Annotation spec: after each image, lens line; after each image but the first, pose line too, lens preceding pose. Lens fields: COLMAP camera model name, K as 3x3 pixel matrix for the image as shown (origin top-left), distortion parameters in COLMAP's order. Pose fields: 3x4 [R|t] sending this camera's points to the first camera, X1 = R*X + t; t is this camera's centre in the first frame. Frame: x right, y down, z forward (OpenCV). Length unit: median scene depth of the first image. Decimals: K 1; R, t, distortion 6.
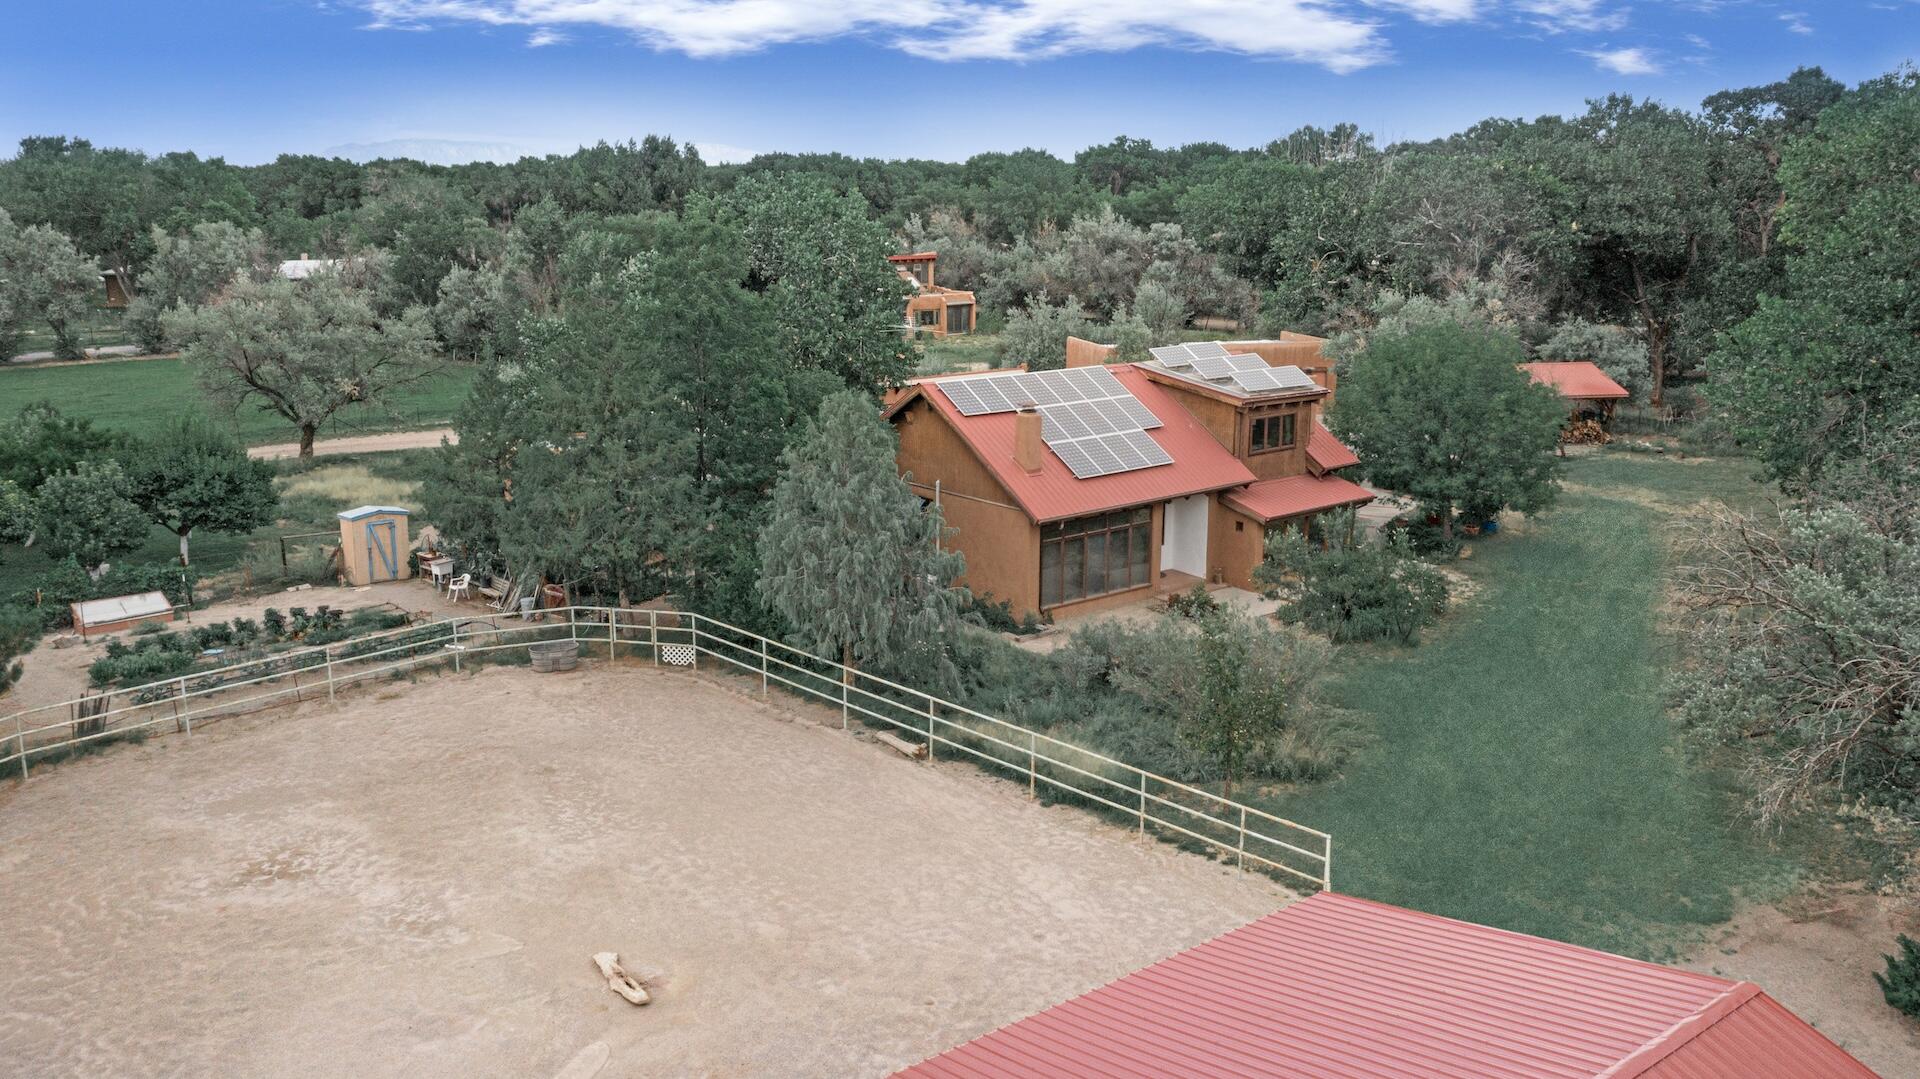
lens RADIAL K [[1517.5, 0, 960.9], [0, 1517.5, 531.7], [0, 0, 1]] dist [-0.007745, -0.009058]
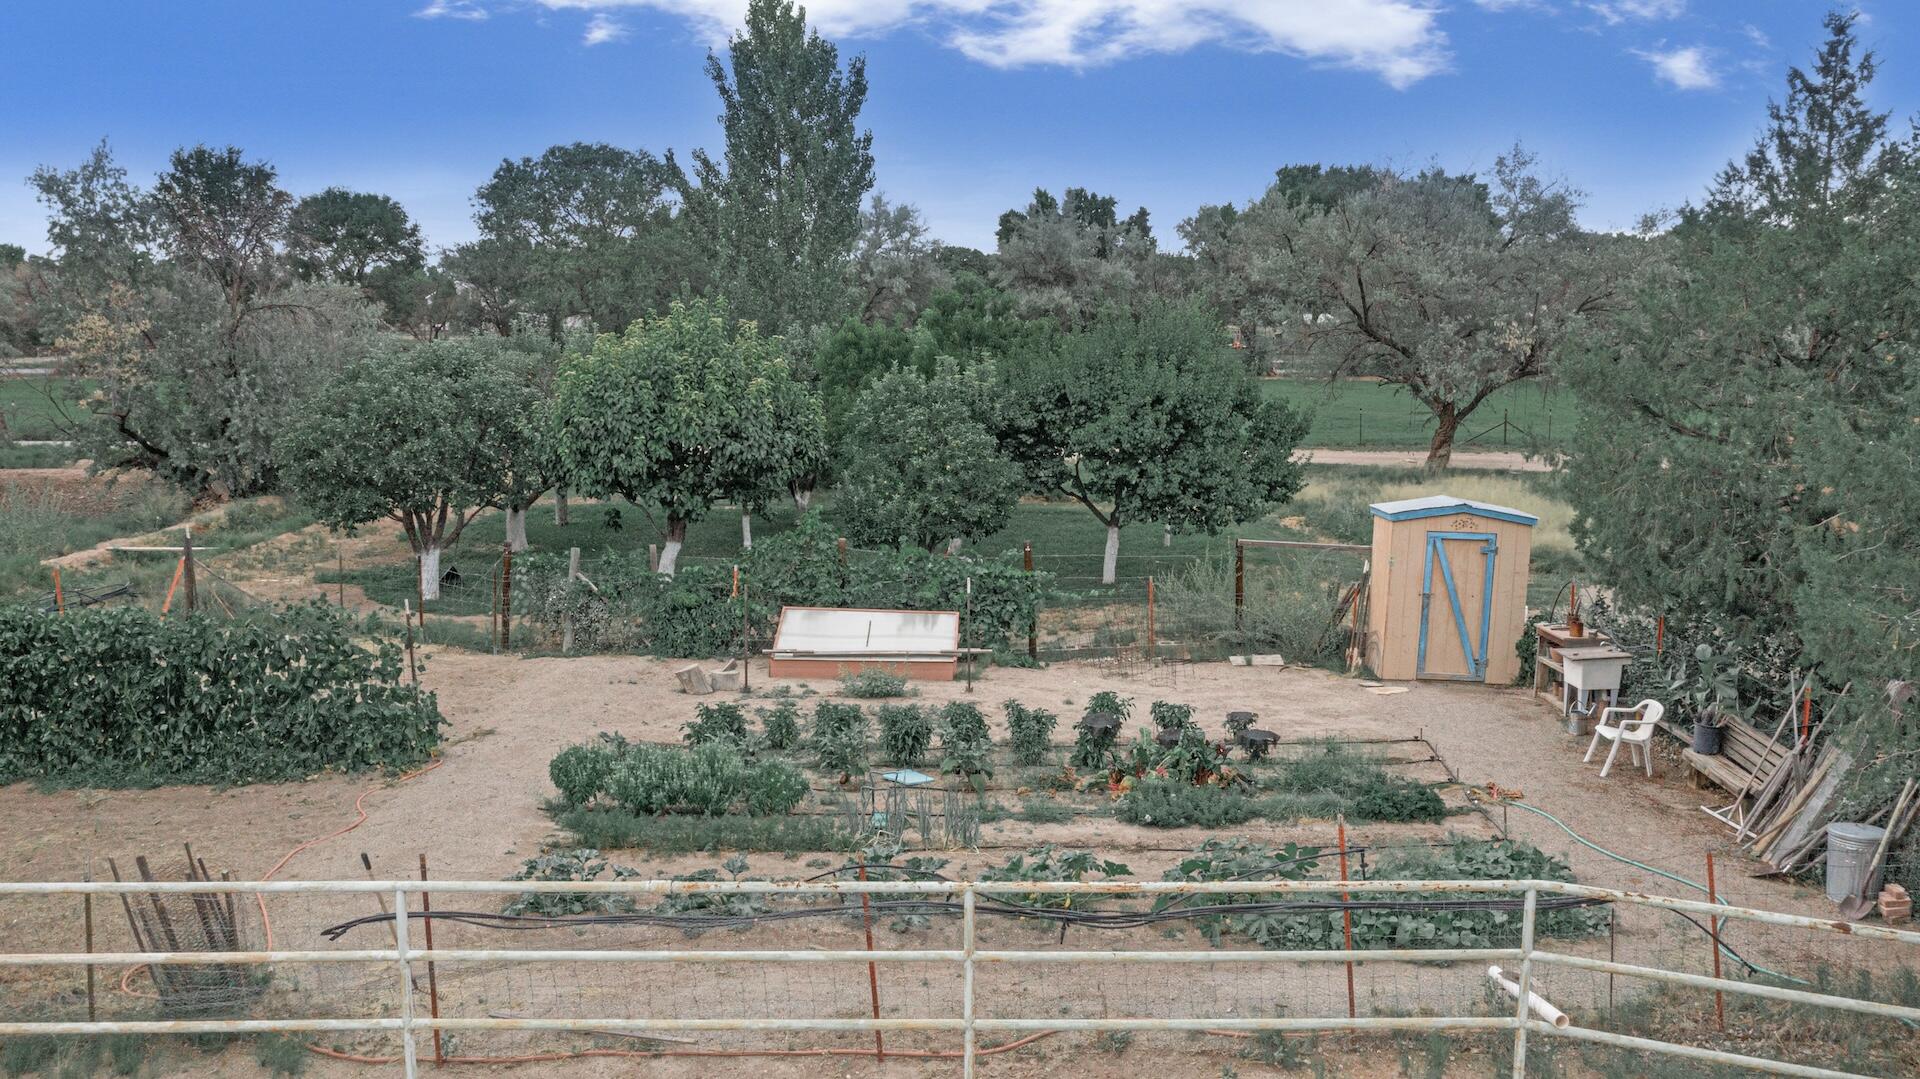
lens RADIAL K [[1517.5, 0, 960.9], [0, 1517.5, 536.6], [0, 0, 1]] dist [-0.007745, -0.009058]
pose [[0.702917, 0.109709, -0.702760, -0.122824], [-0.157227, 0.987558, -0.003092, 0.010513], [0.693677, 0.112666, 0.711420, 0.395043]]
